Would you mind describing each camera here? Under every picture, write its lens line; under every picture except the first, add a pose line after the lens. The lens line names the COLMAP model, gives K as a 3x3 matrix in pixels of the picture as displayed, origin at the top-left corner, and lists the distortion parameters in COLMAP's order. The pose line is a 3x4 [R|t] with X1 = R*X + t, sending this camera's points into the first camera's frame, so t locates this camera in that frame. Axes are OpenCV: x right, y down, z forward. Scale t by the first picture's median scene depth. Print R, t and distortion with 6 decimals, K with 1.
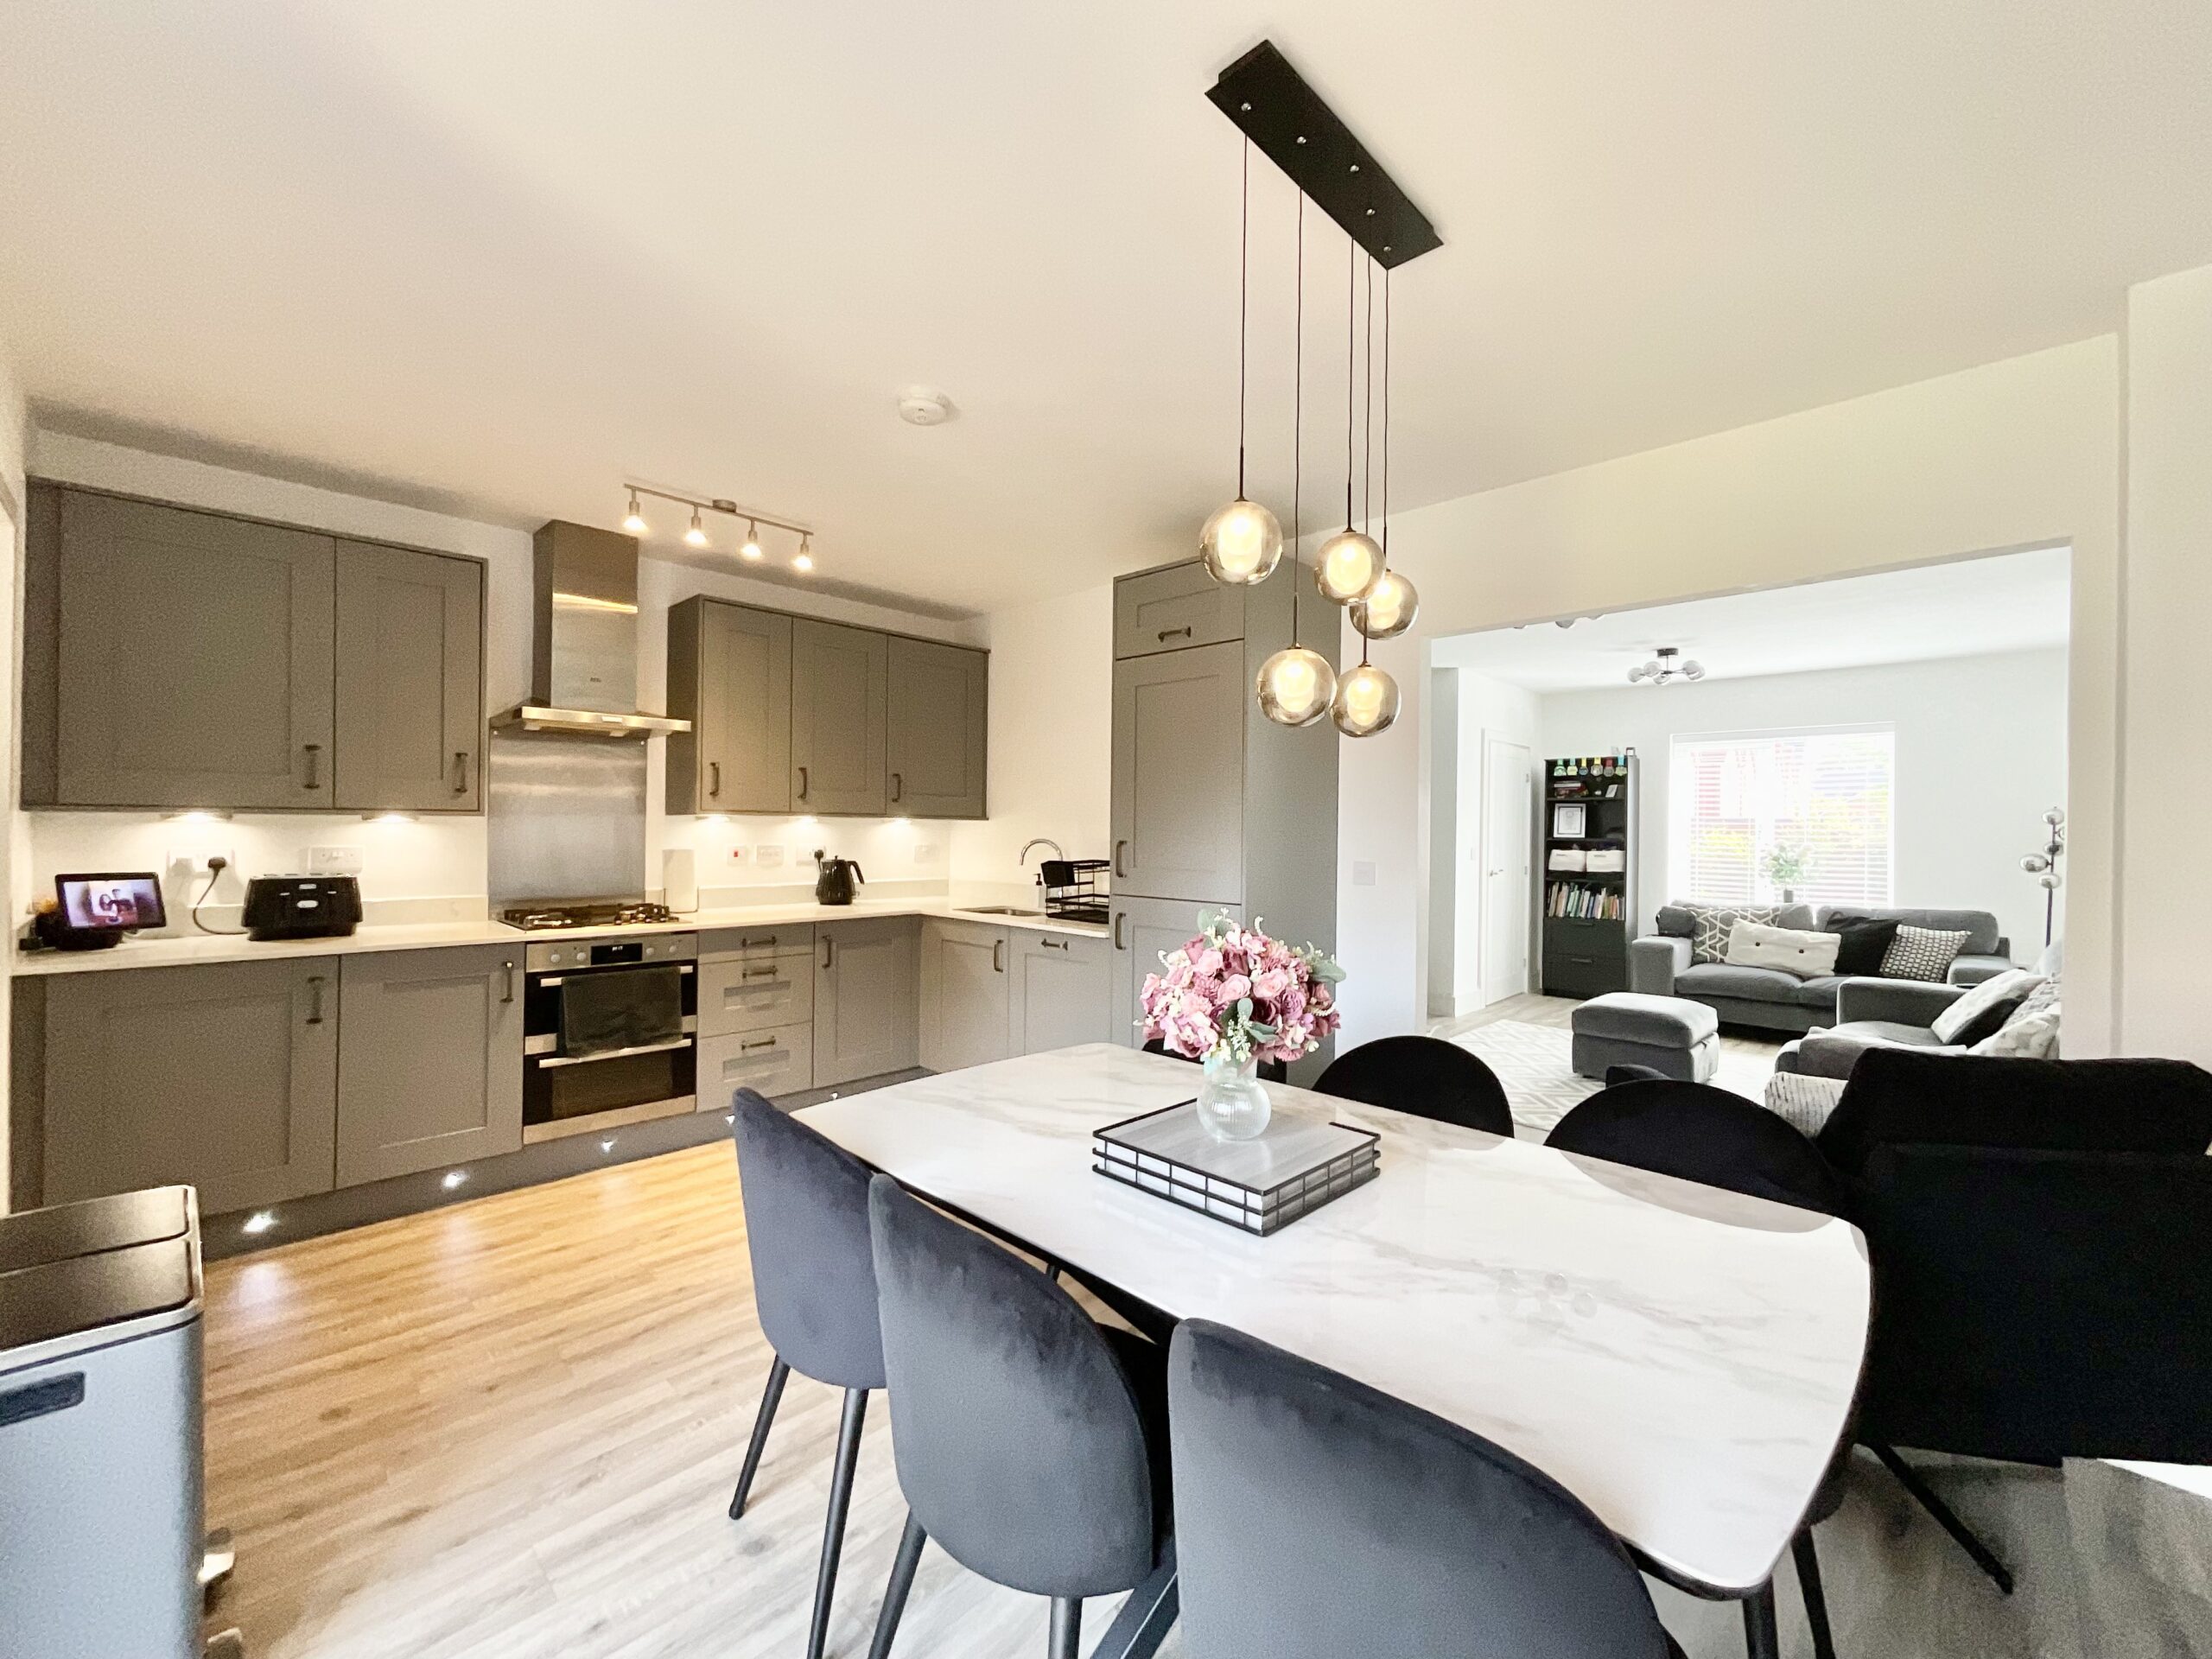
lens RADIAL K [[899.0, 0, 1109.0], [0, 899.0, 832.1], [0, 0, 1]] dist [-0.011851, 0.002366]
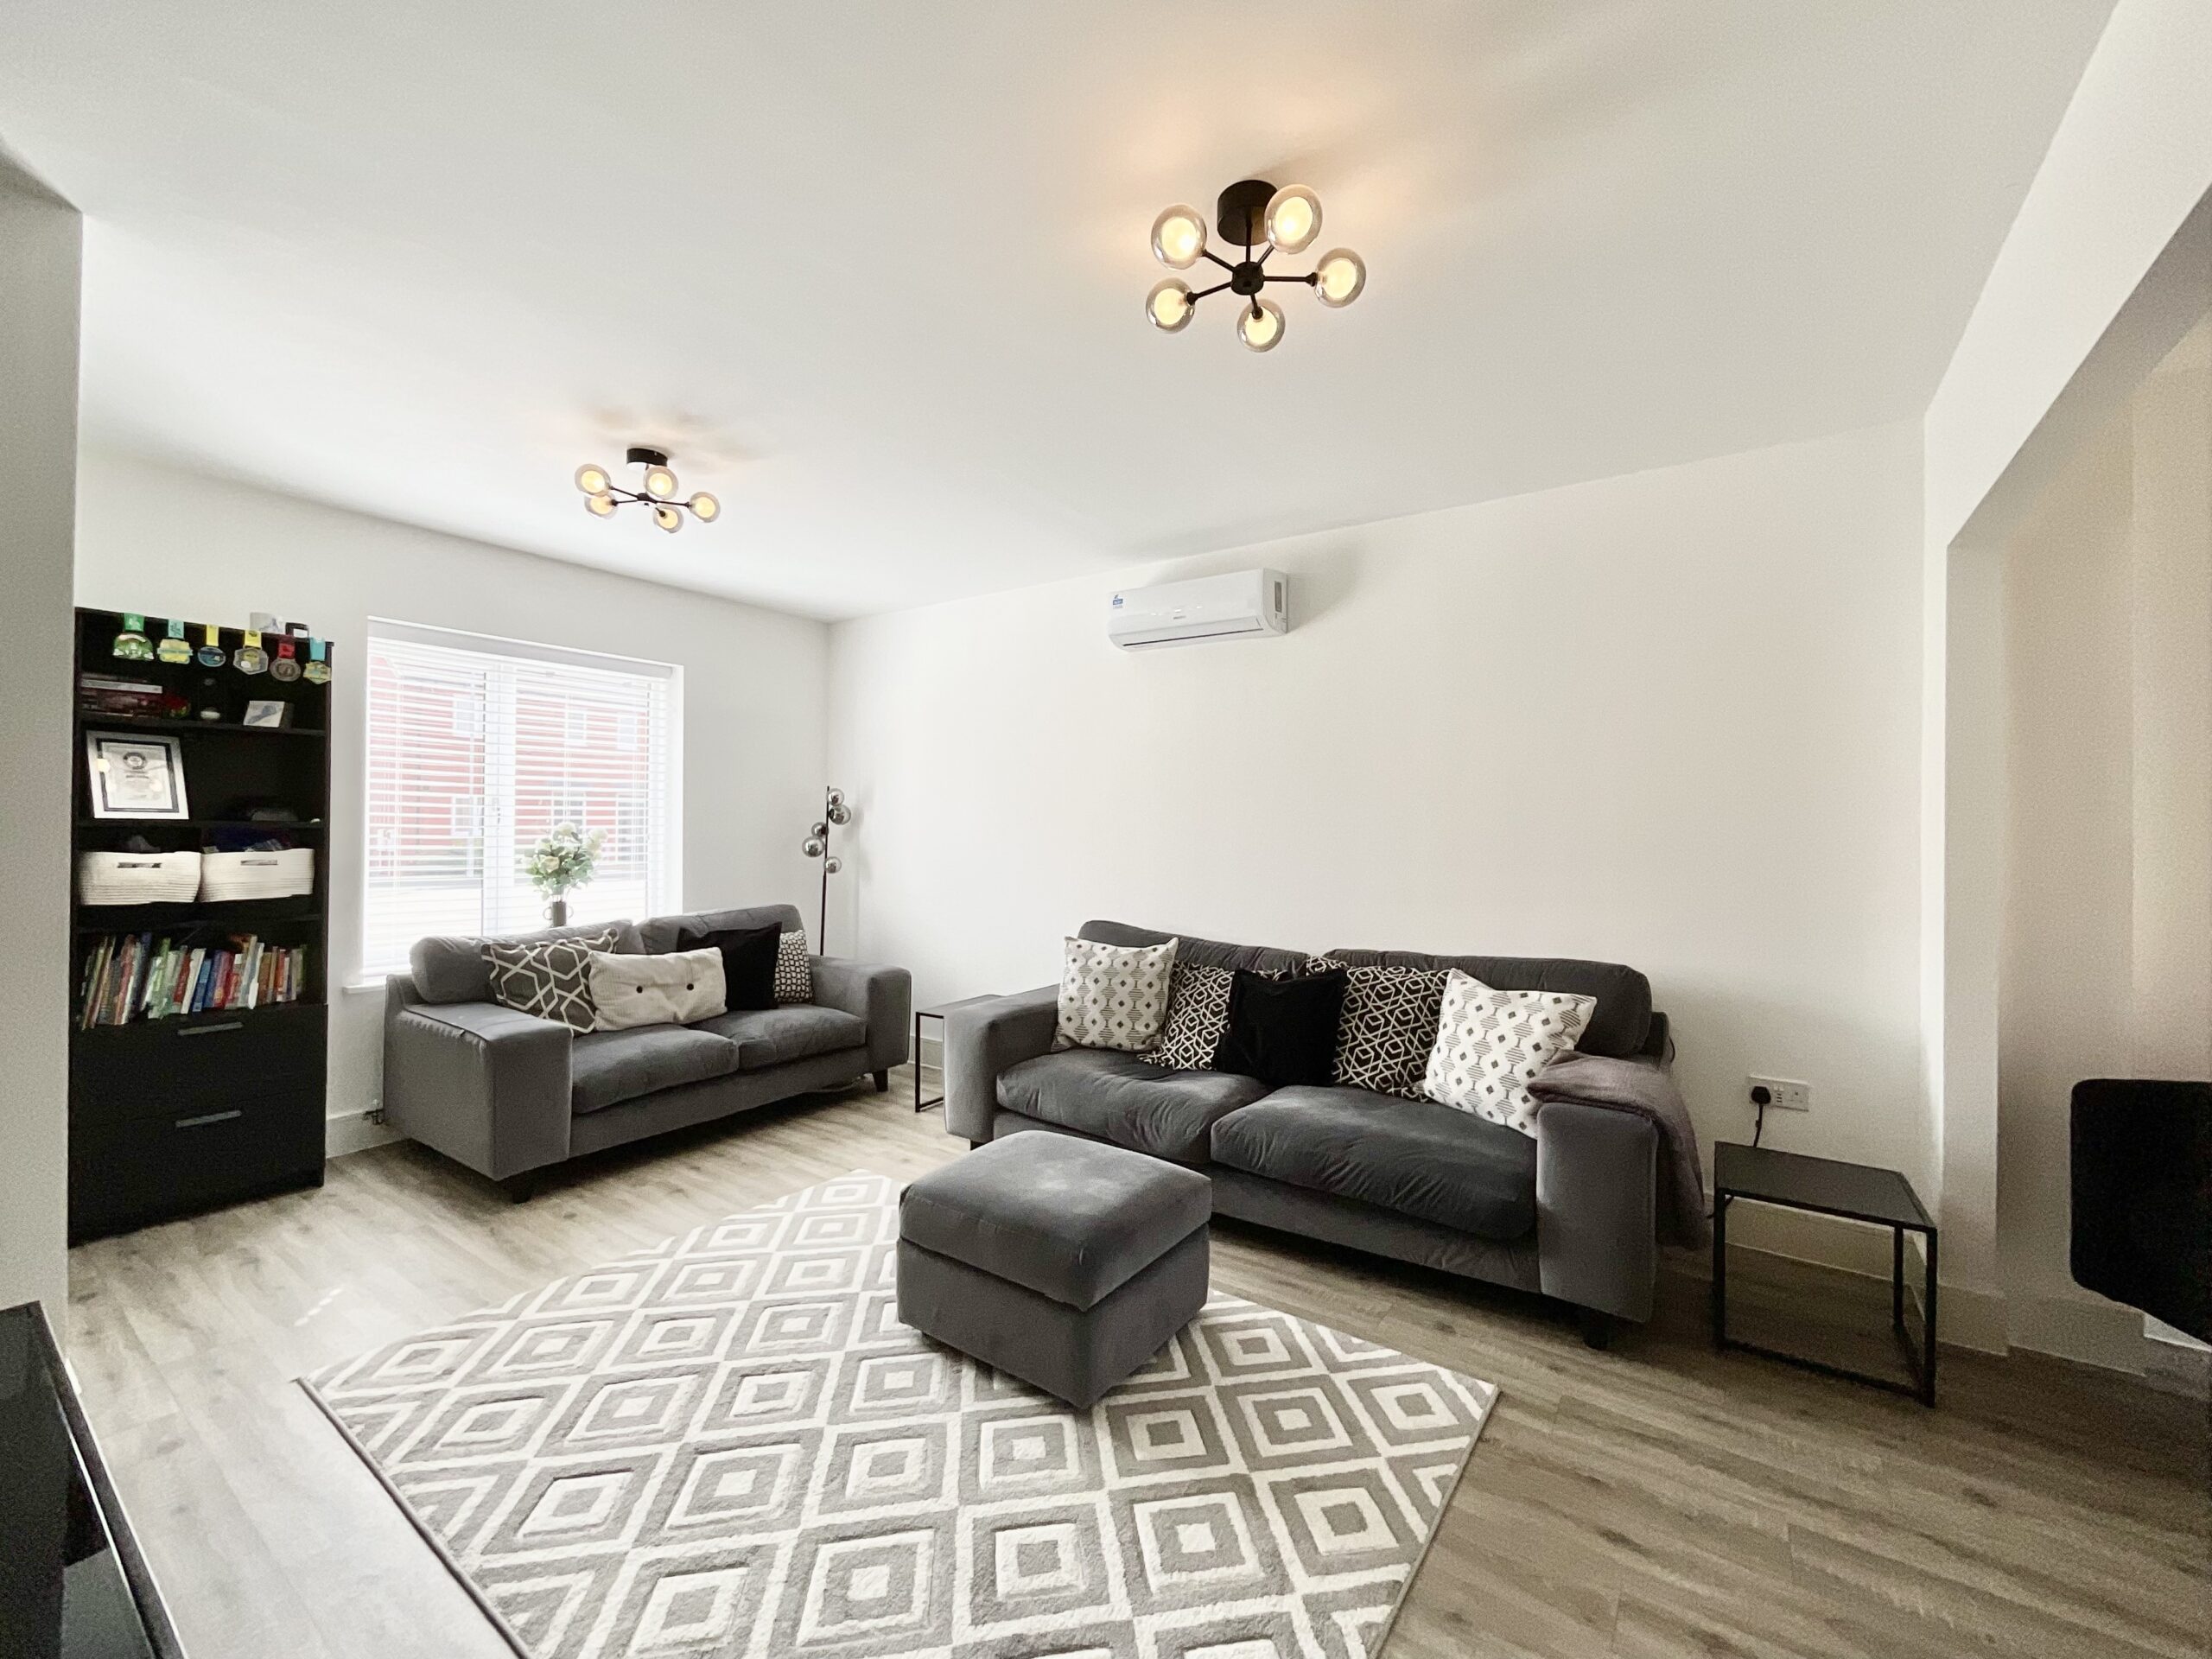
lens RADIAL K [[899.0, 0, 1100.4], [0, 899.0, 824.2], [0, 0, 1]] dist [-0.011851, 0.002366]
pose [[-0.174385, -0.004949, 0.984665, 0.053657], [-0.004861, 0.999980, 0.004165, 0.004625], [-0.984666, -0.004060, -0.174405, 0.647881]]
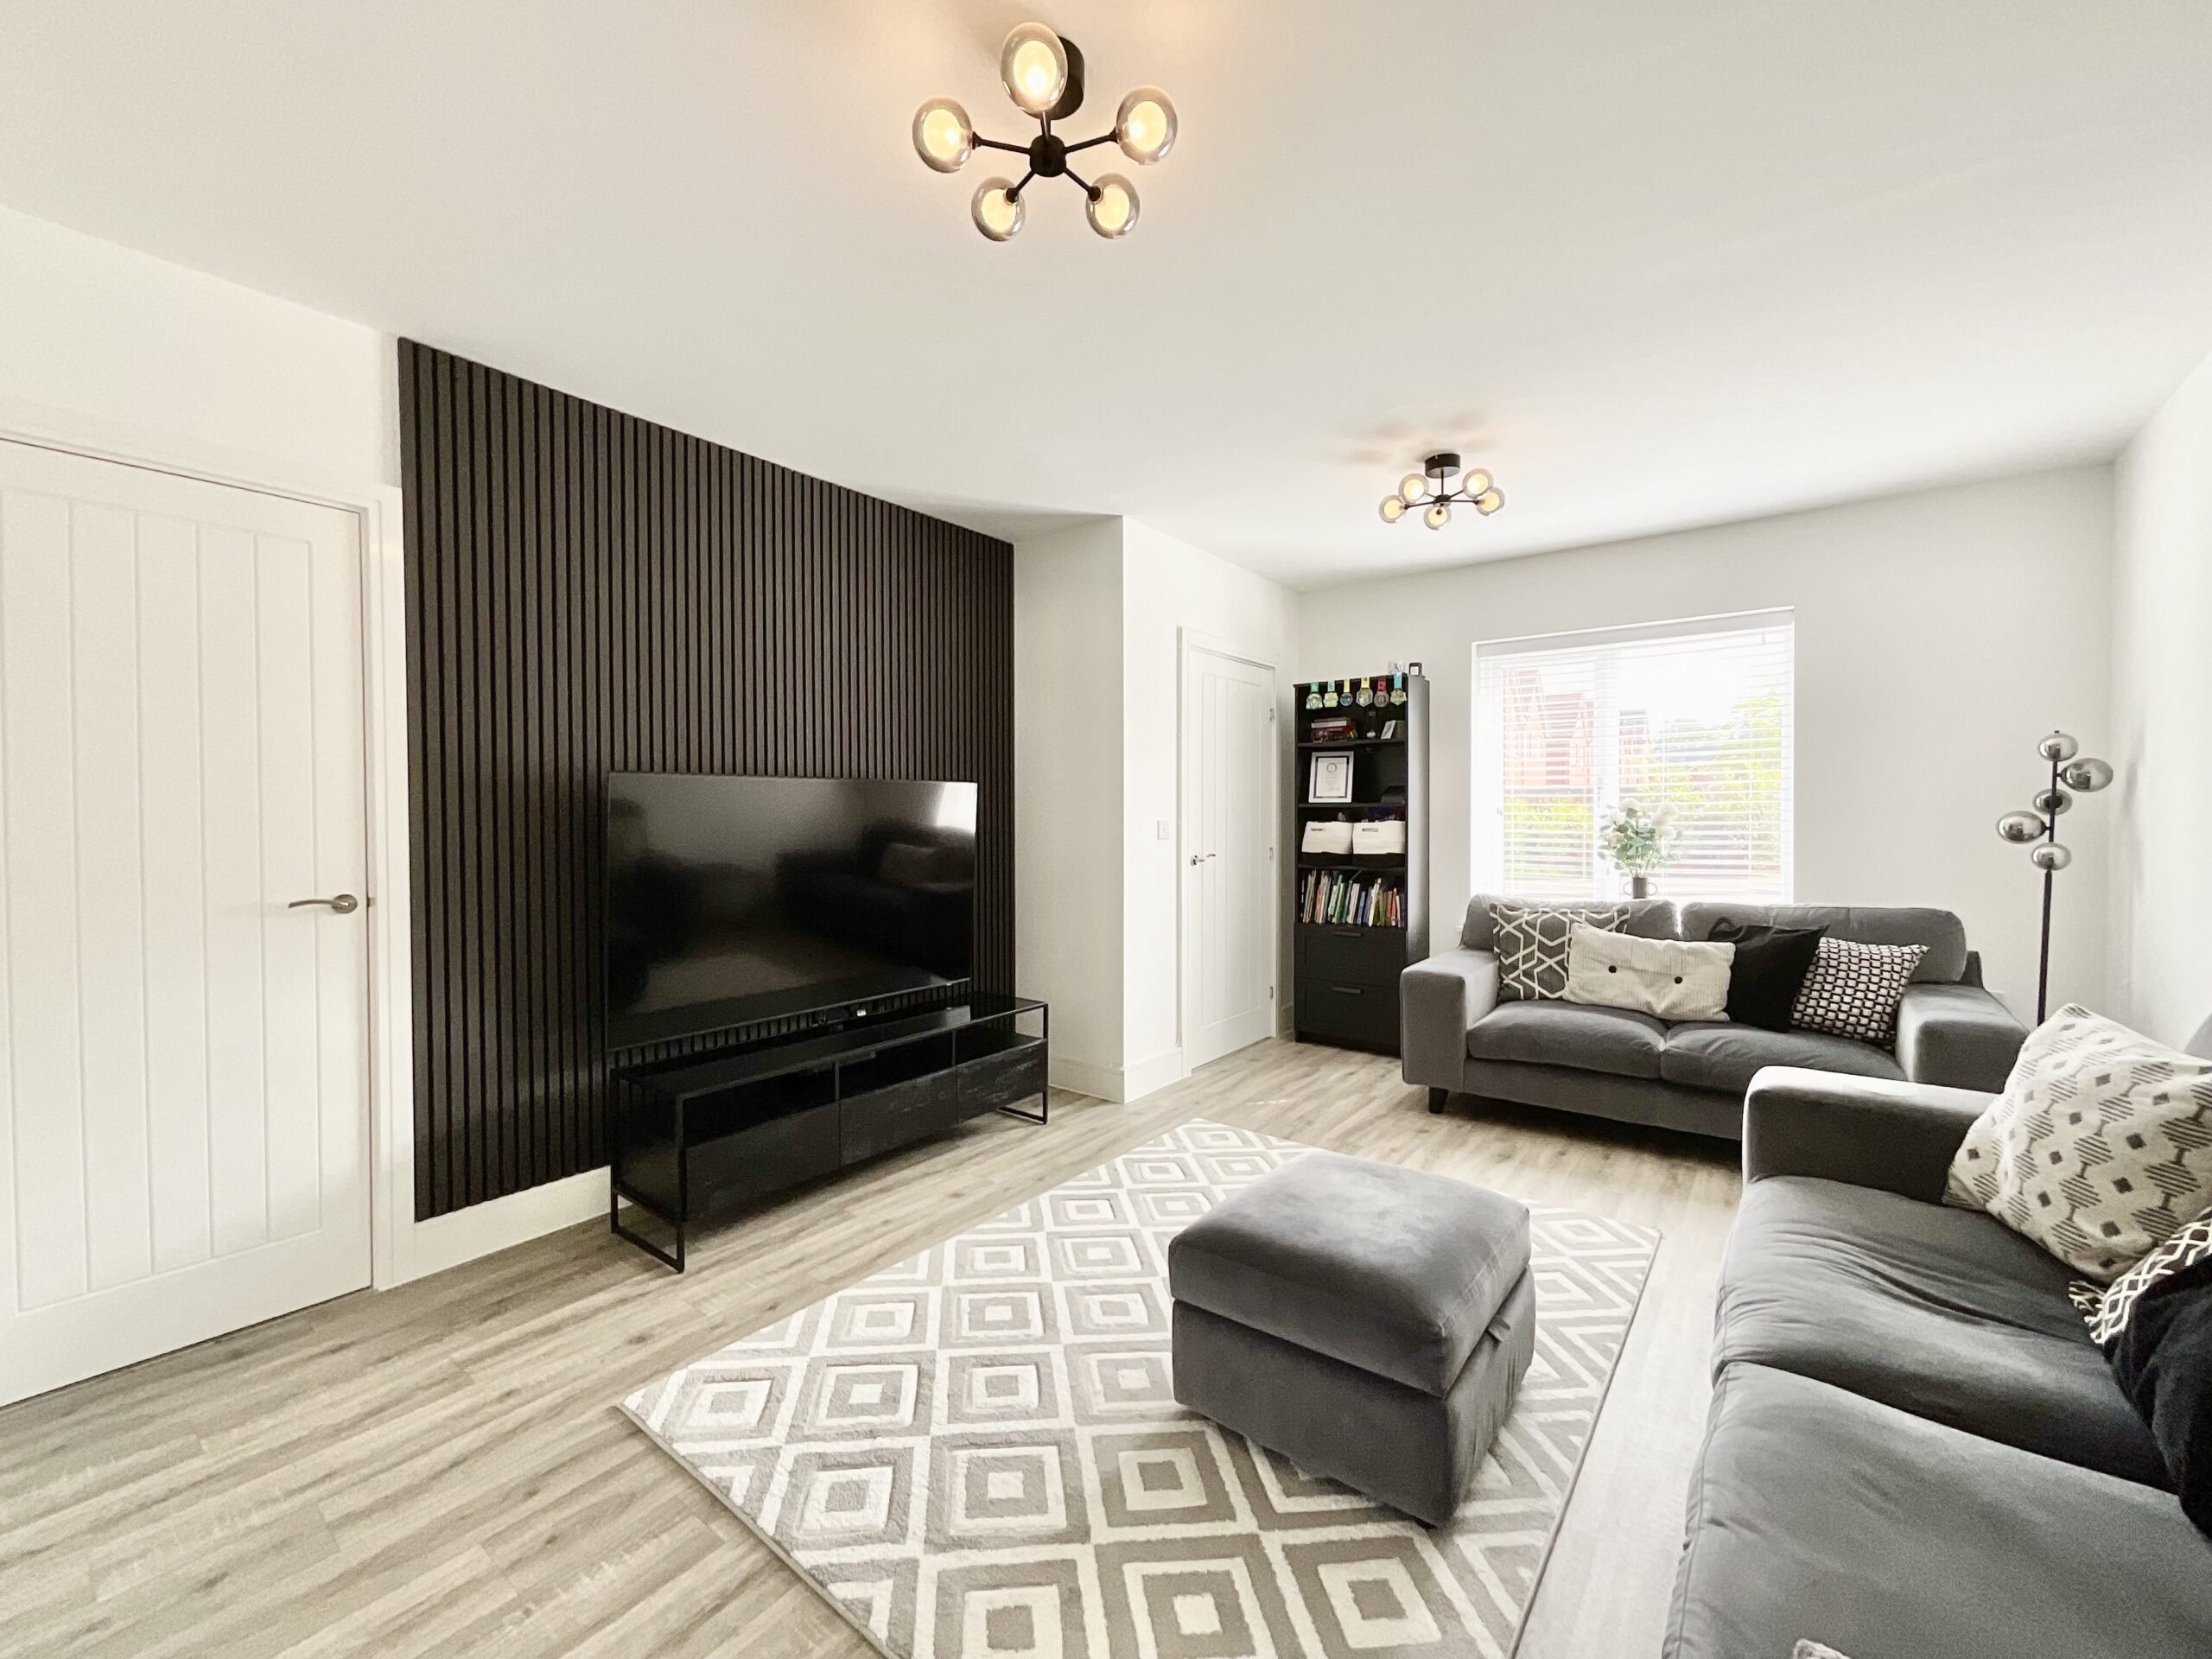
lens RADIAL K [[899.0, 0, 1110.4], [0, 899.0, 831.3], [0, 0, 1]] dist [-0.011851, 0.002366]
pose [[0.991191, -0.017022, 0.131345, 0.263822], [0.015075, 0.999762, 0.015800, 0.014047], [-0.131583, -0.013681, 0.991211, 0.363464]]
